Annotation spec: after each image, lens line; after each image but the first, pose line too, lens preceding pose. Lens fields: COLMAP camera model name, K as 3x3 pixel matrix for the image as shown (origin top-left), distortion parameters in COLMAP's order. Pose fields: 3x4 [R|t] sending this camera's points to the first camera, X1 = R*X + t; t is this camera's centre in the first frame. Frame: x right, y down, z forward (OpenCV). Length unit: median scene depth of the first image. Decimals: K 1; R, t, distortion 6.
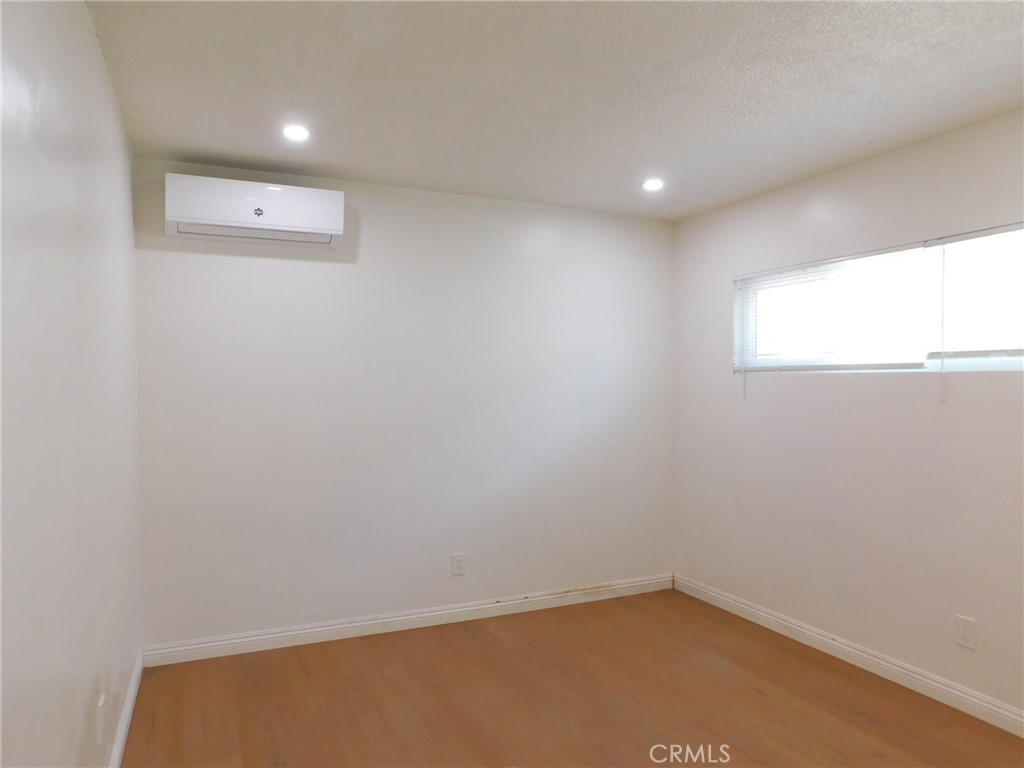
lens RADIAL K [[690.4, 0, 508.3], [0, 690.4, 392.6], [0, 0, 1]] dist [-0.036198, 0.012279]
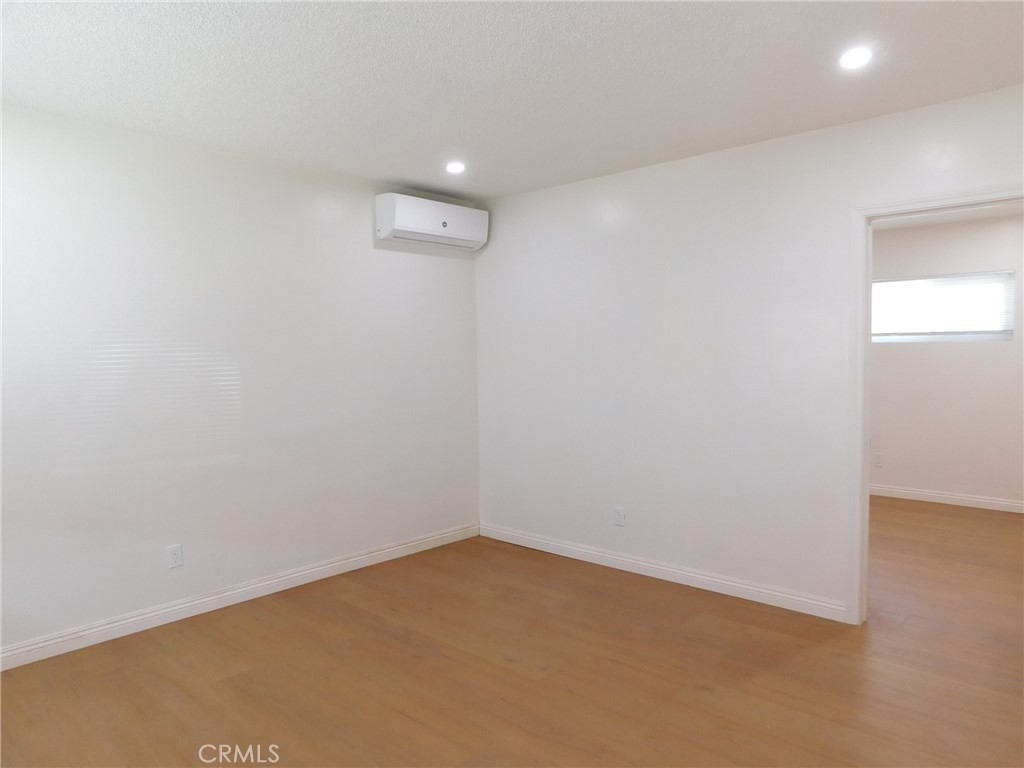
lens RADIAL K [[690.4, 0, 517.4], [0, 690.4, 378.6], [0, 0, 1]] dist [-0.036198, 0.012279]
pose [[0.895425, -0.012516, 0.445037, -0.752751], [0.008541, 0.999904, 0.010936, 0.028765], [-0.445131, -0.005991, 0.895445, -0.261125]]
